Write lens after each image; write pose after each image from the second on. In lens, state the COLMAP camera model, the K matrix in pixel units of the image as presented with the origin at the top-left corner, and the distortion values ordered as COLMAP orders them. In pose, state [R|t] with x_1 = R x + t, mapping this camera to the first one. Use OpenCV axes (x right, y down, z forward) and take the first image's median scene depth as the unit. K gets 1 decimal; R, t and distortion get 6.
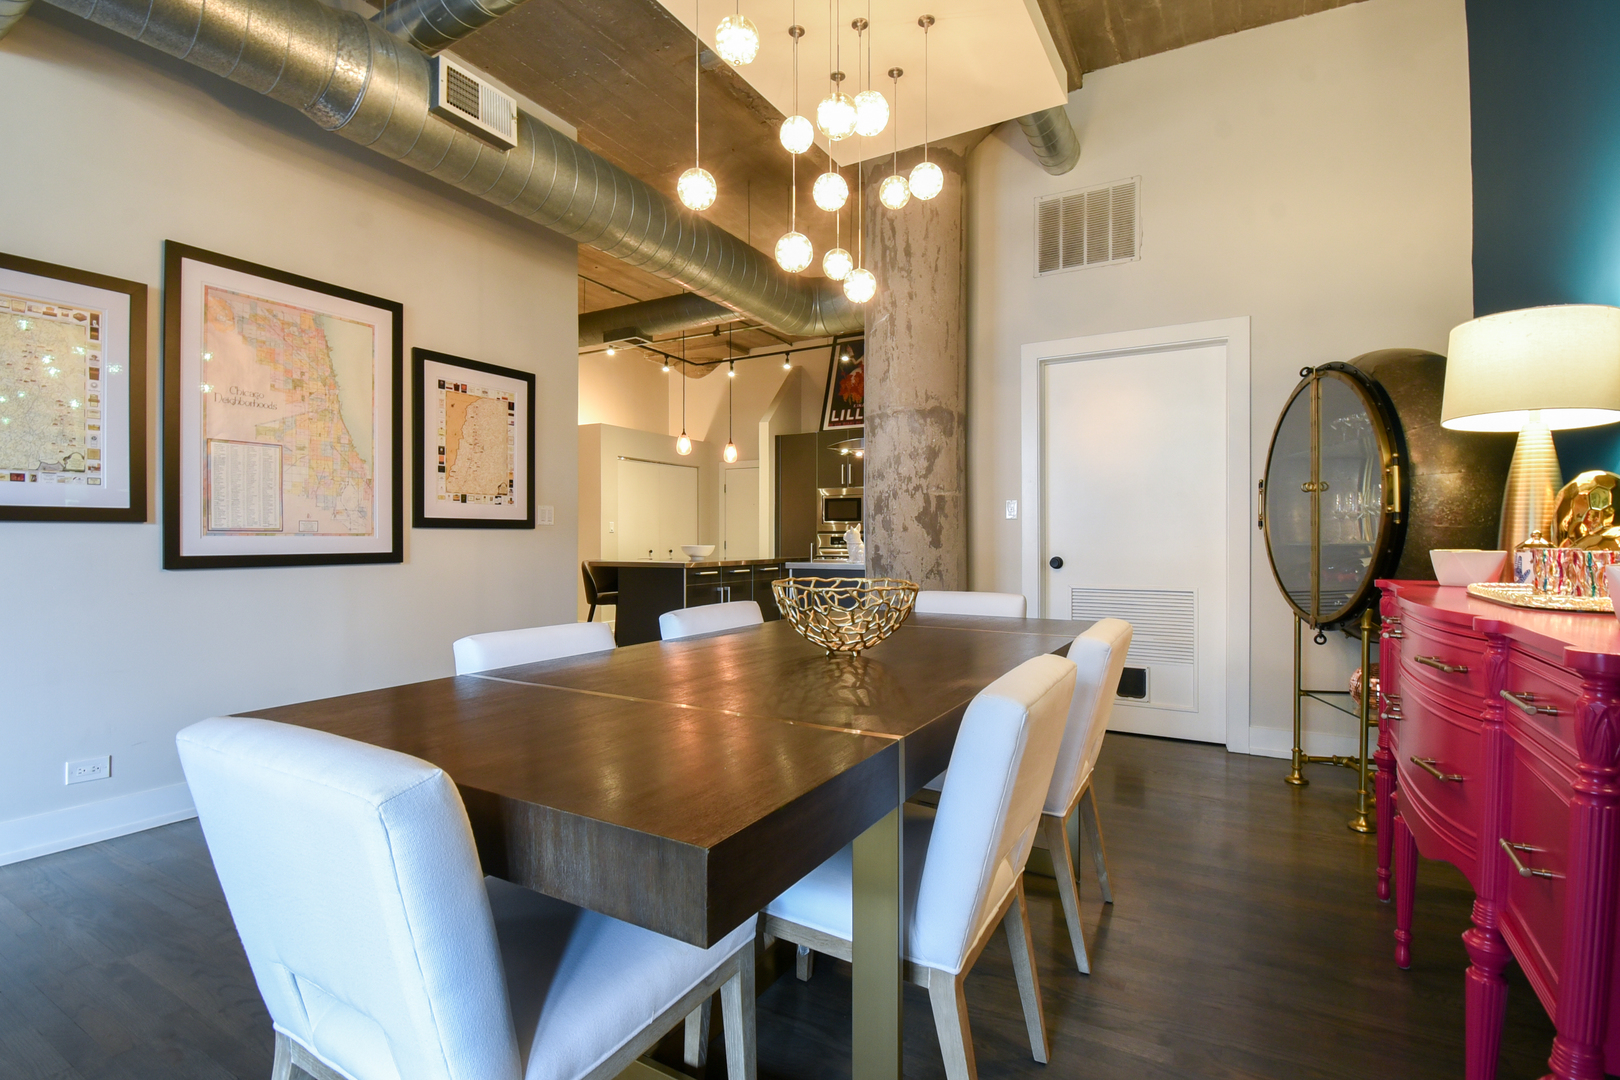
lens RADIAL K [[747.1, 0, 810.0], [0, 747.1, 540.0], [0, 0, 1]] dist [0.002267, 0.000054]
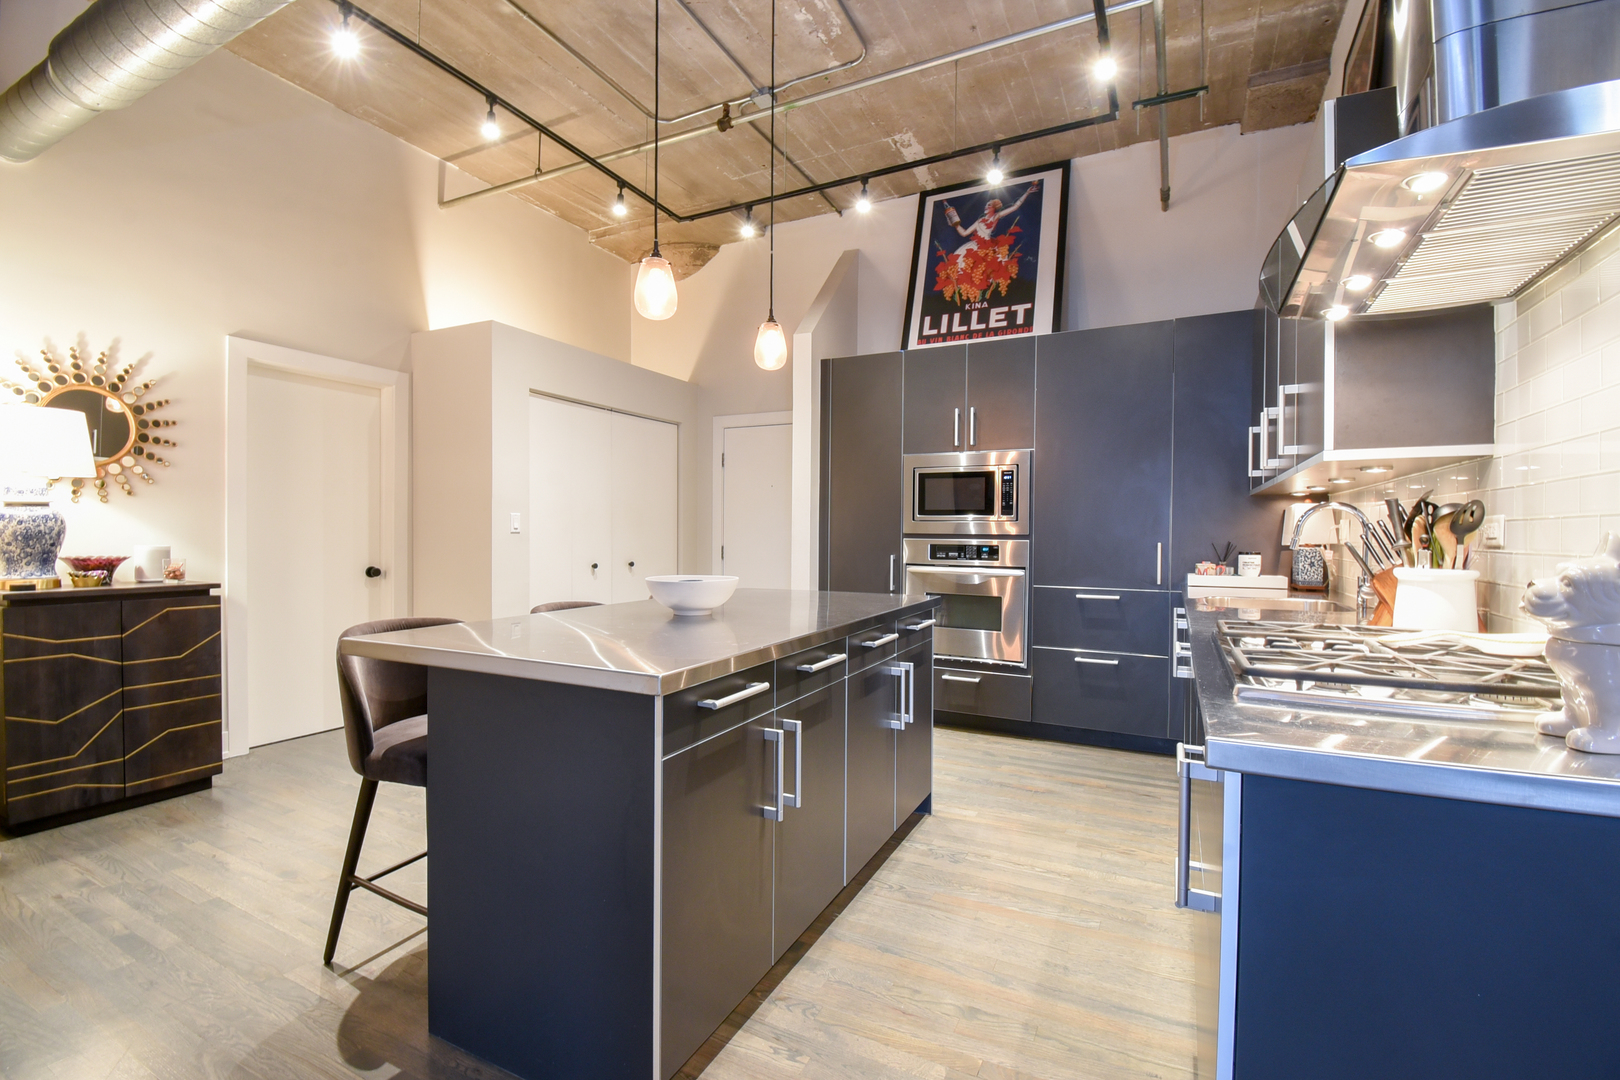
lens RADIAL K [[716.2, 0, 810.0], [0, 716.2, 540.0], [0, 0, 1]] dist [0.000151, -0.013302]
pose [[0.998825, 0.006272, 0.048047, -0.080964], [-0.006588, 0.999958, 0.006411, -0.009800], [-0.048005, -0.006720, 0.998824, 0.477244]]
